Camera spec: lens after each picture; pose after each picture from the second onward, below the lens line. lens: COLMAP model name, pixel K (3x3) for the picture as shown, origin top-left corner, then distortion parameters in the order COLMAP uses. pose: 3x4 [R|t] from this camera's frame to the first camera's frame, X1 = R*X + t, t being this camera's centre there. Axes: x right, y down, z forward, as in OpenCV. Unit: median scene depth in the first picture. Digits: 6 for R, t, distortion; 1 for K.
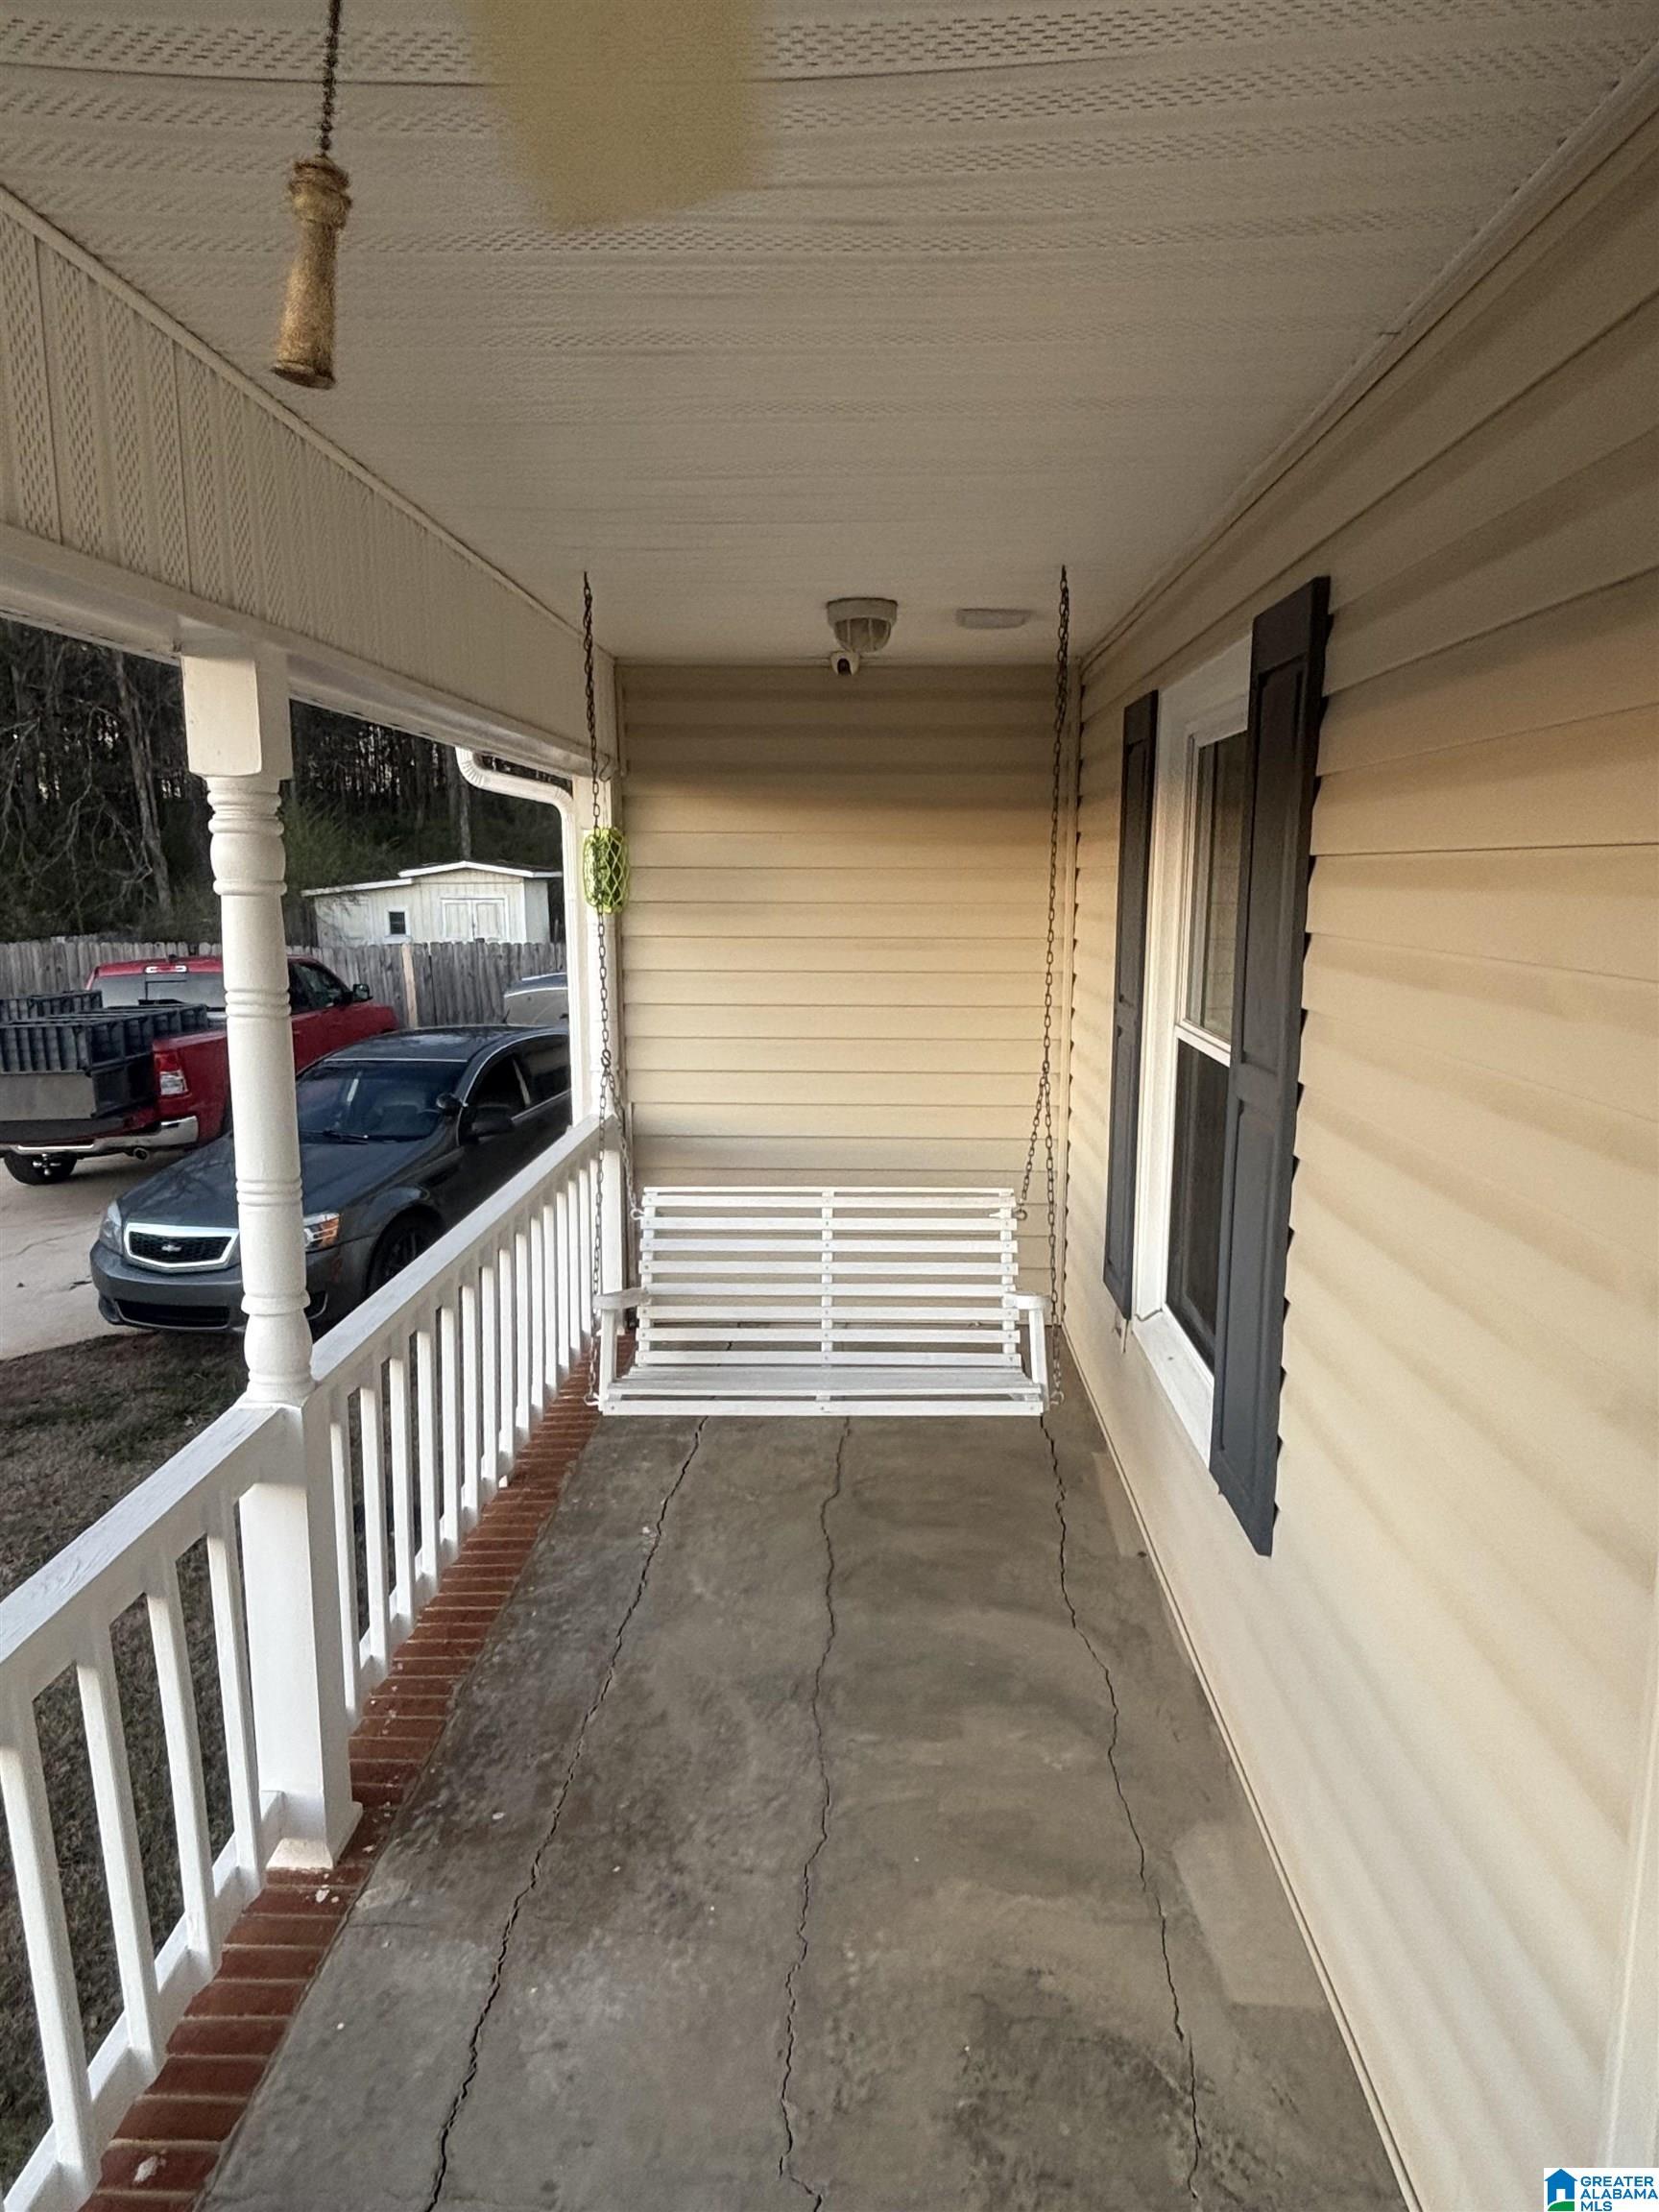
lens RADIAL K [[1366.8, 0, 841.0], [0, 1366.8, 1105.5], [0, 0, 1]] dist [0.049866, -0.001076]
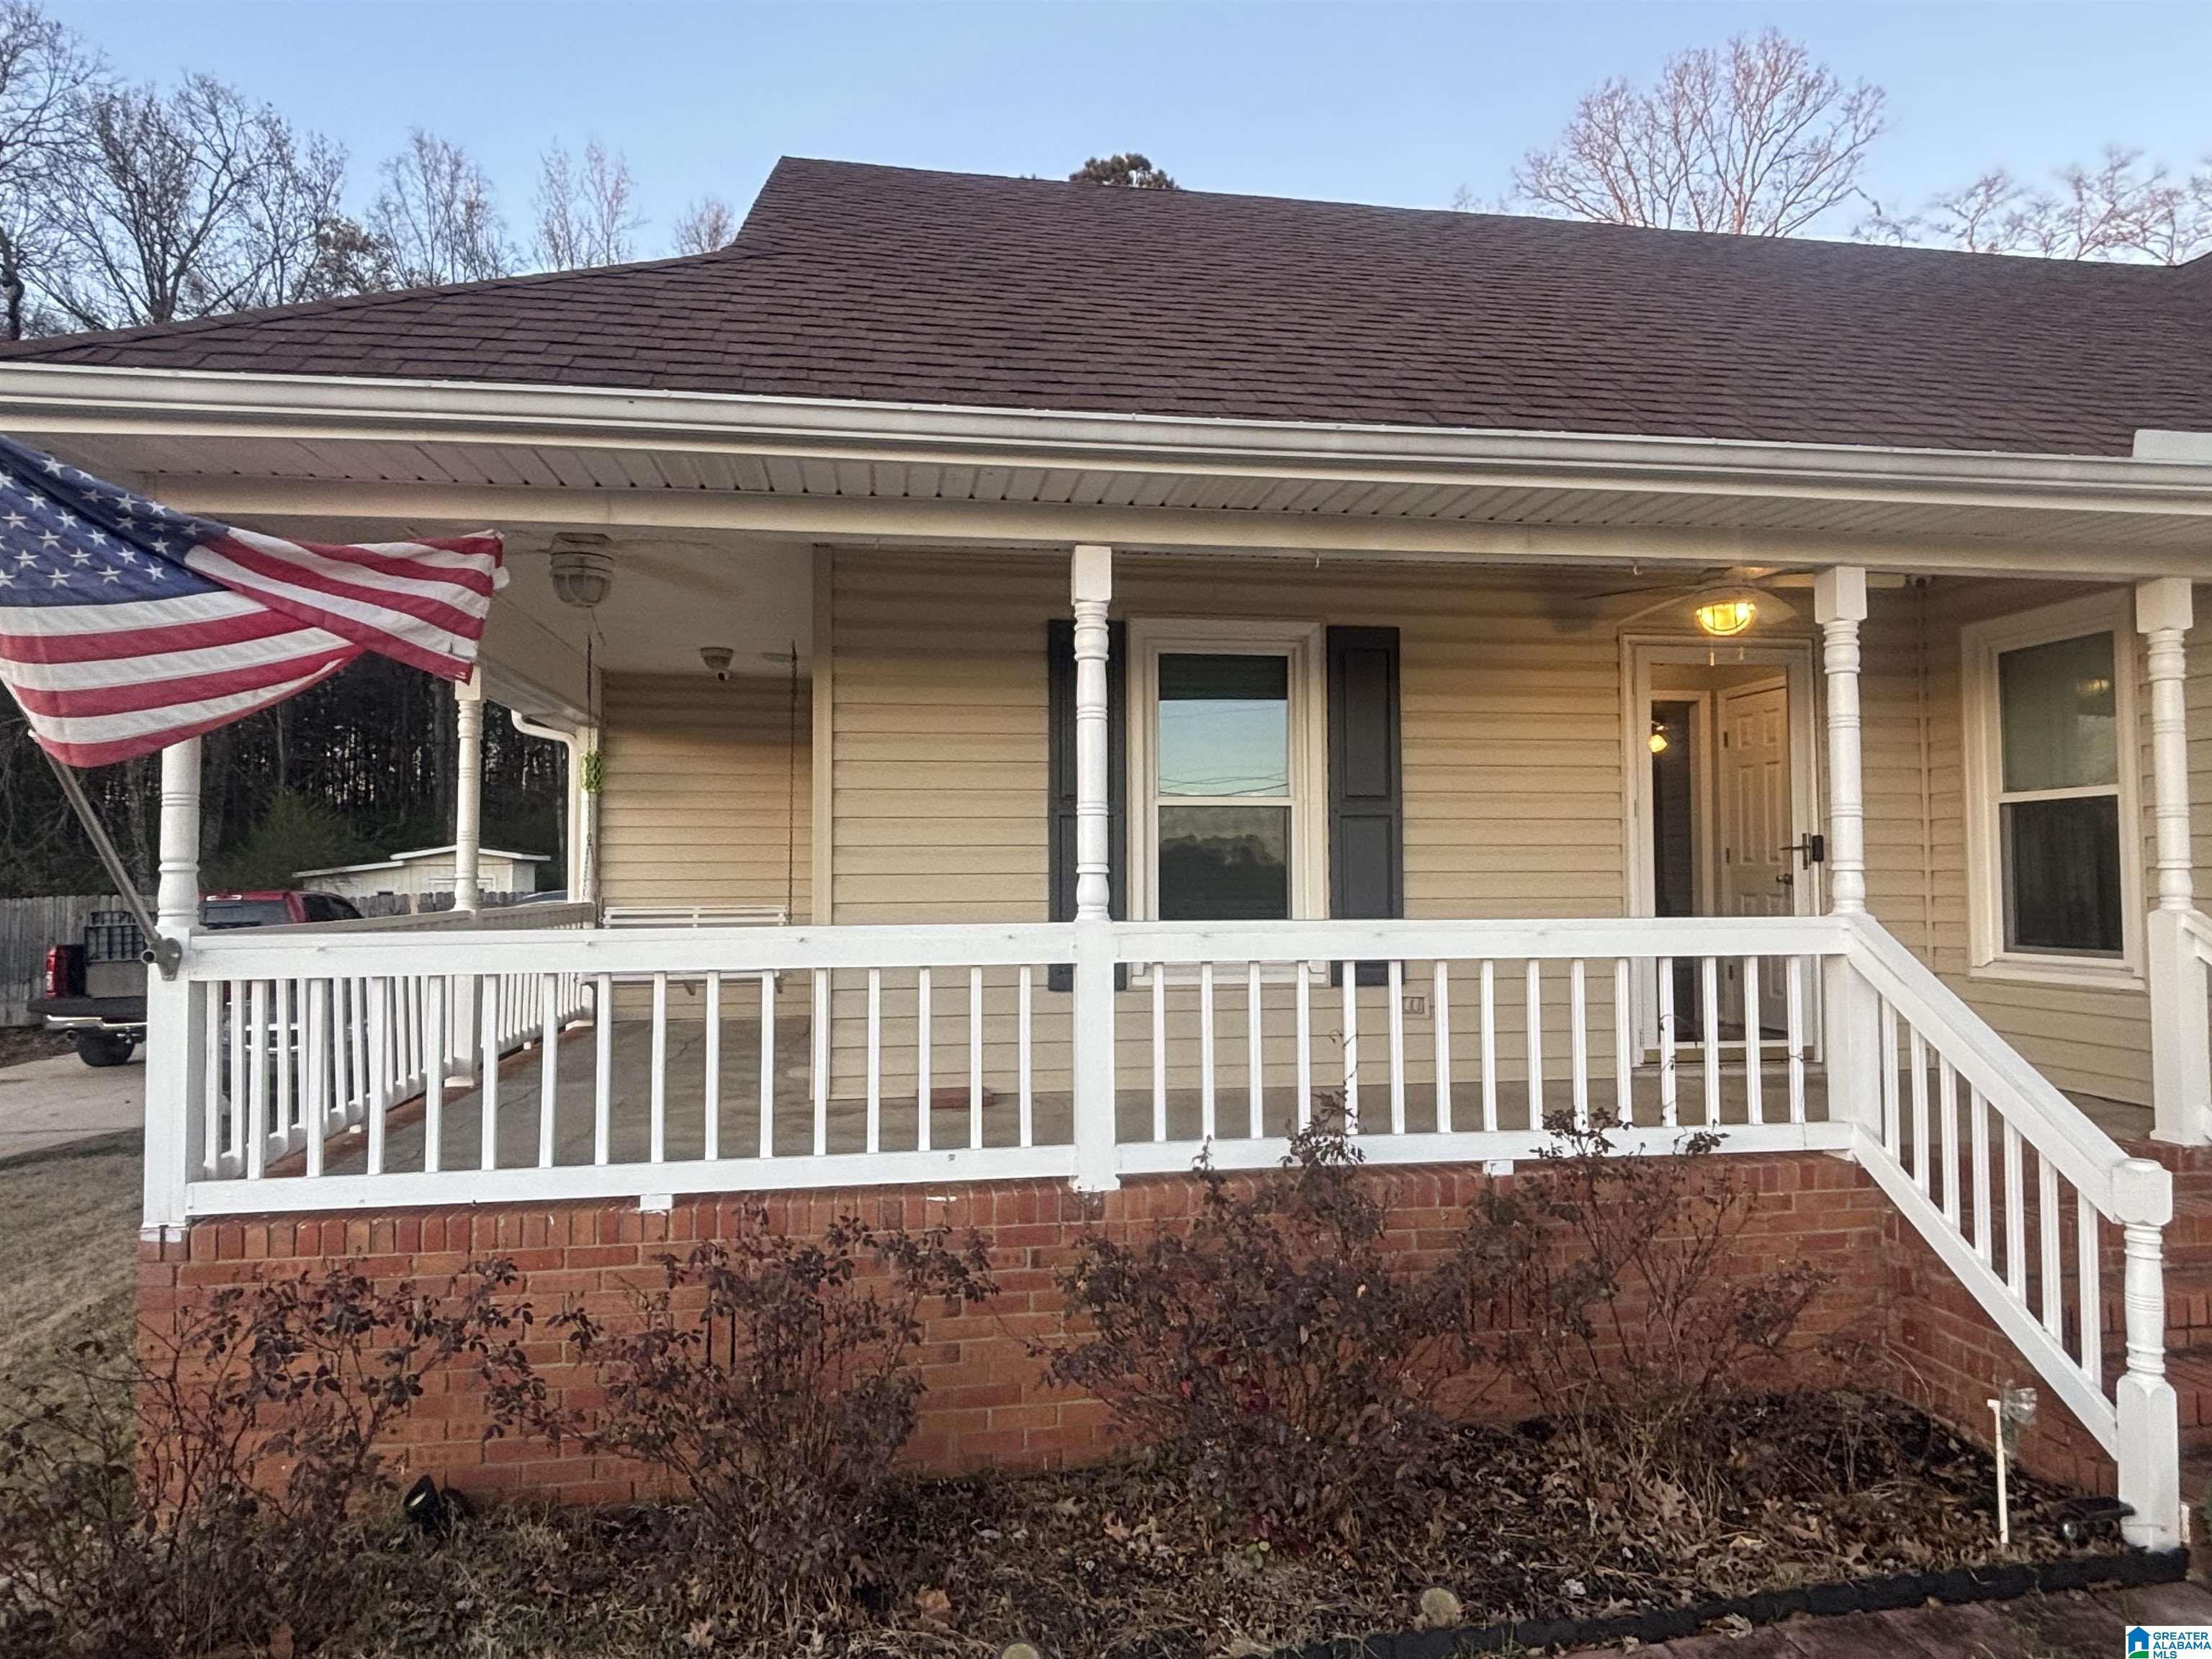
lens RADIAL K [[1366.8, 0, 1100.6], [0, 1366.8, 824.3], [0, 0, 1]] dist [0.049866, -0.001076]
pose [[0.982531, 0.001687, 0.186093, 0.170656], [0.037787, 0.977320, -0.208368, 0.328963], [-0.182224, 0.211760, 0.960184, -0.980439]]
